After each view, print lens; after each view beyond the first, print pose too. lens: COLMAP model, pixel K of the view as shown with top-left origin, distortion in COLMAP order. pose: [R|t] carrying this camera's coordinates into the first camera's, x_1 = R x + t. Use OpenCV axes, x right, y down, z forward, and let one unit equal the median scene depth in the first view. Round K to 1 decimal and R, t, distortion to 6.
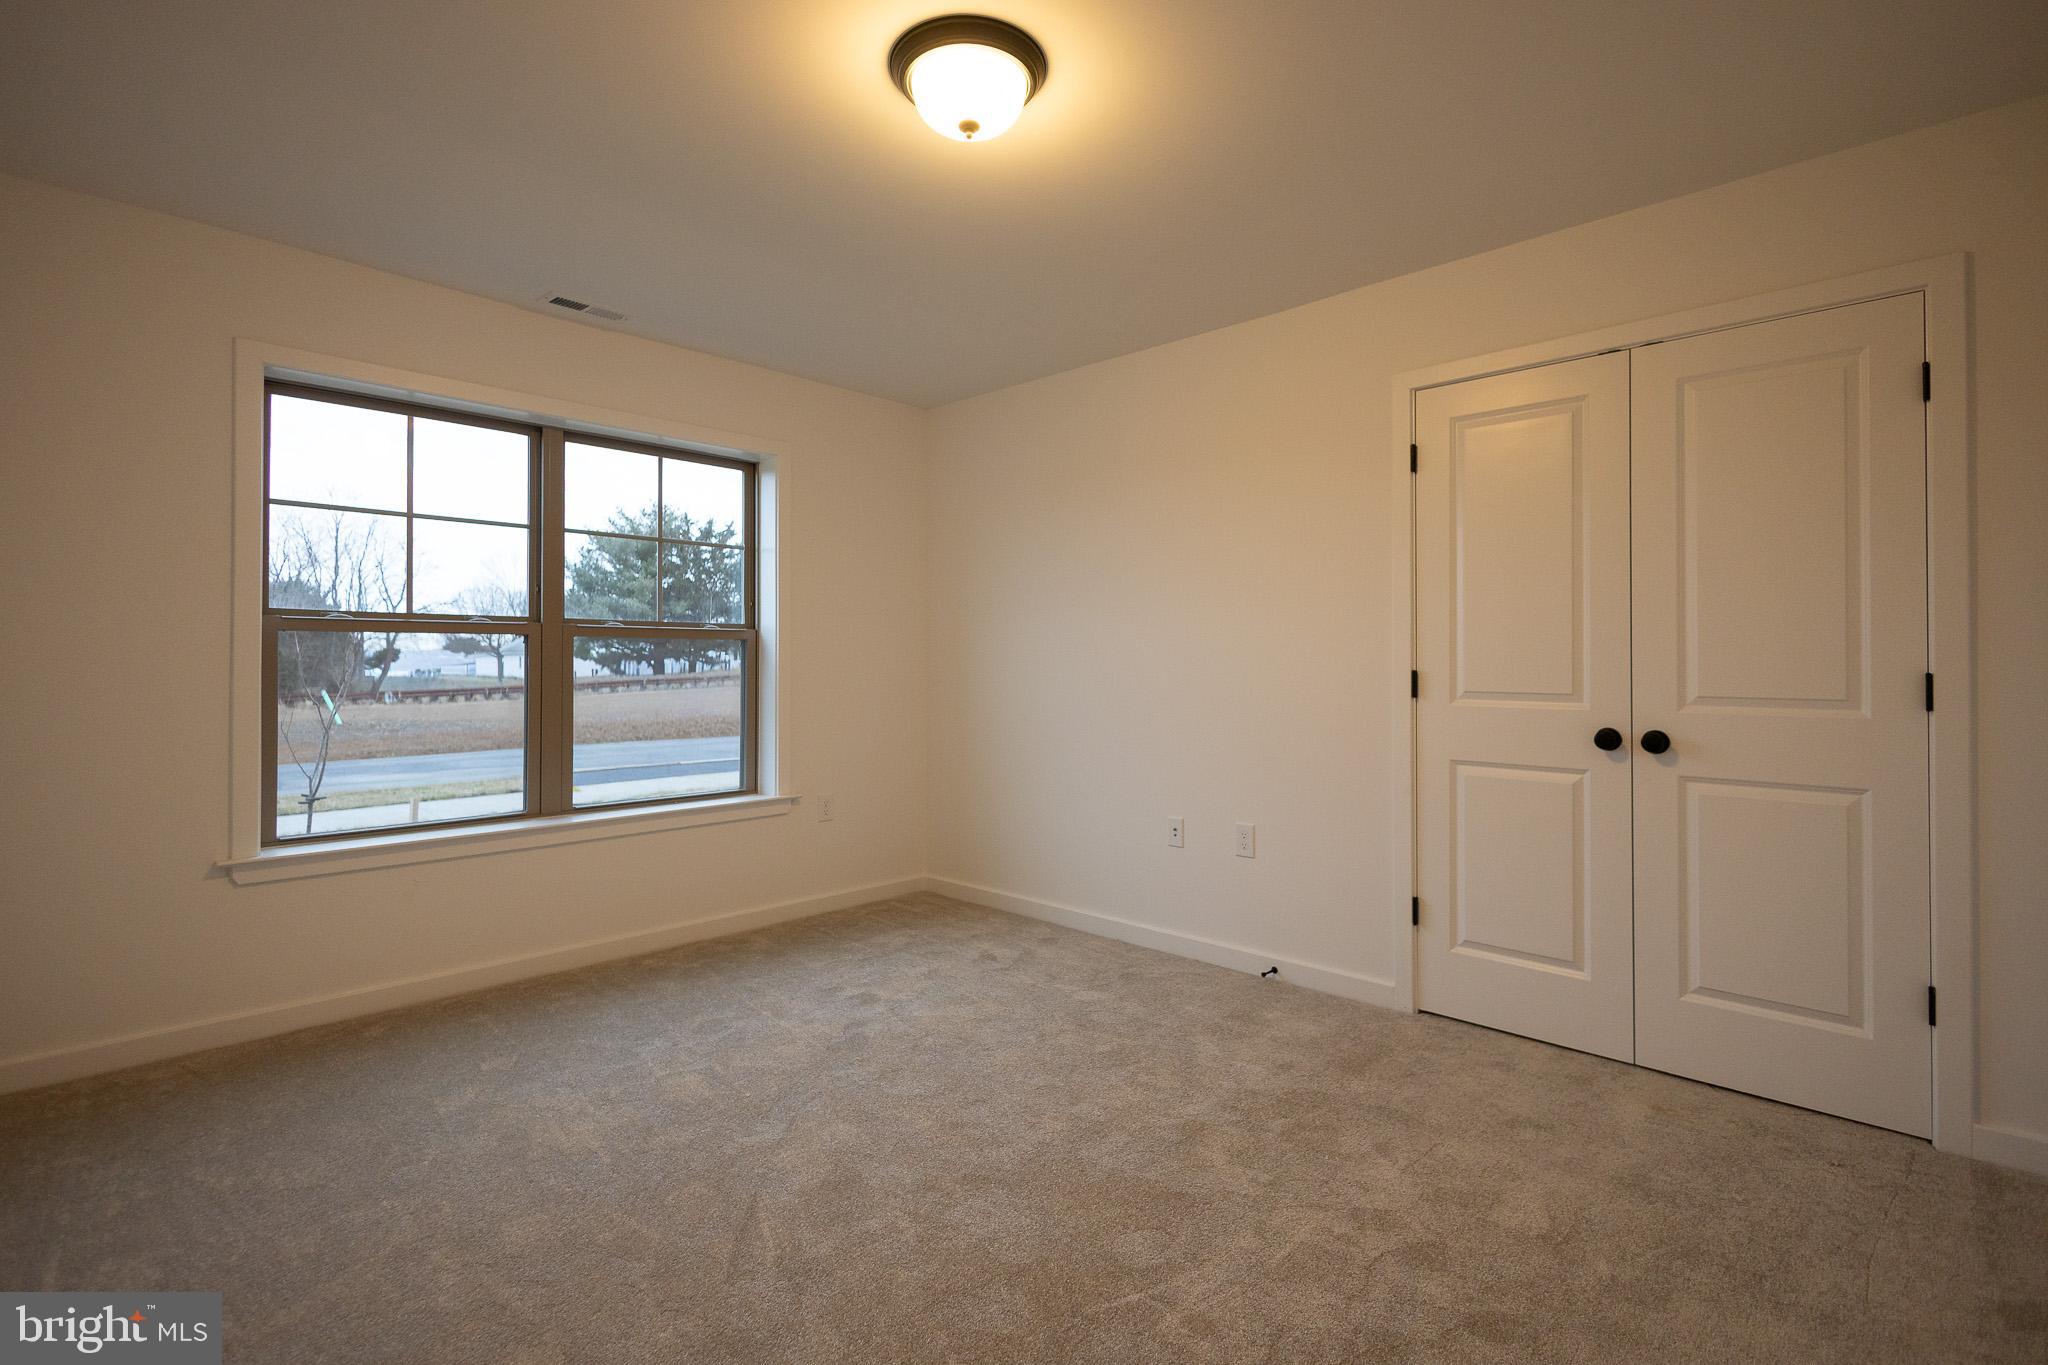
lens RADIAL K [[925.6, 0, 1002.6], [0, 925.6, 667.3], [0, 0, 1]] dist [0.001485, 0.000153]
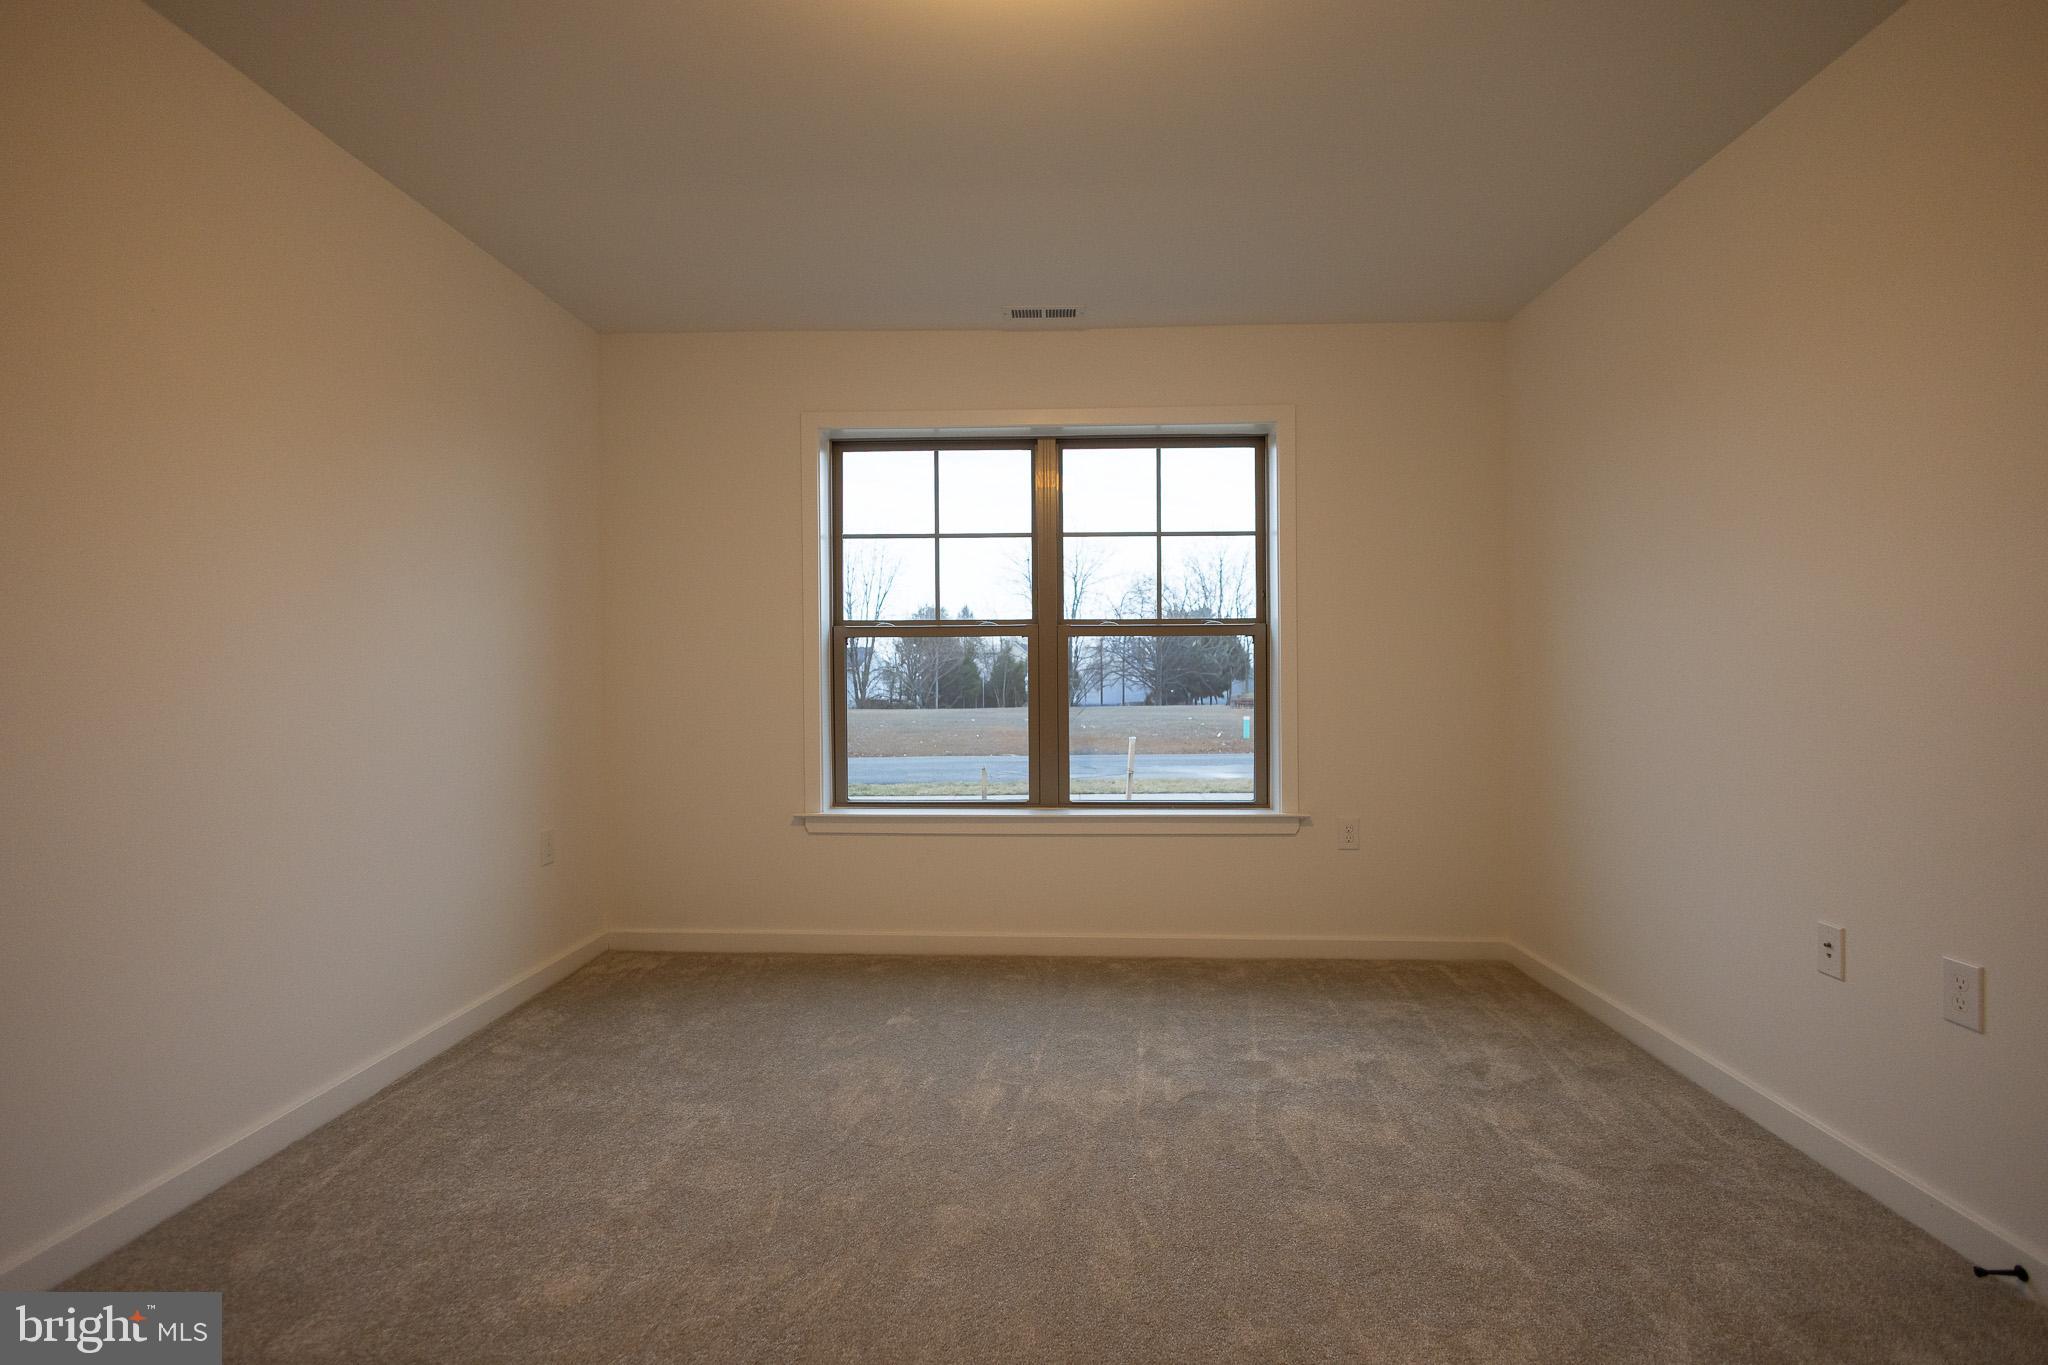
lens RADIAL K [[934.8, 0, 1033.3], [0, 934.8, 687.3], [0, 0, 1]] dist [0.003997, -0.000714]
pose [[0.684778, 0.014896, -0.728600, 0.278836], [0.000810, 0.999775, 0.021202, 0.001176], [0.728752, -0.015109, 0.684611, 0.259890]]
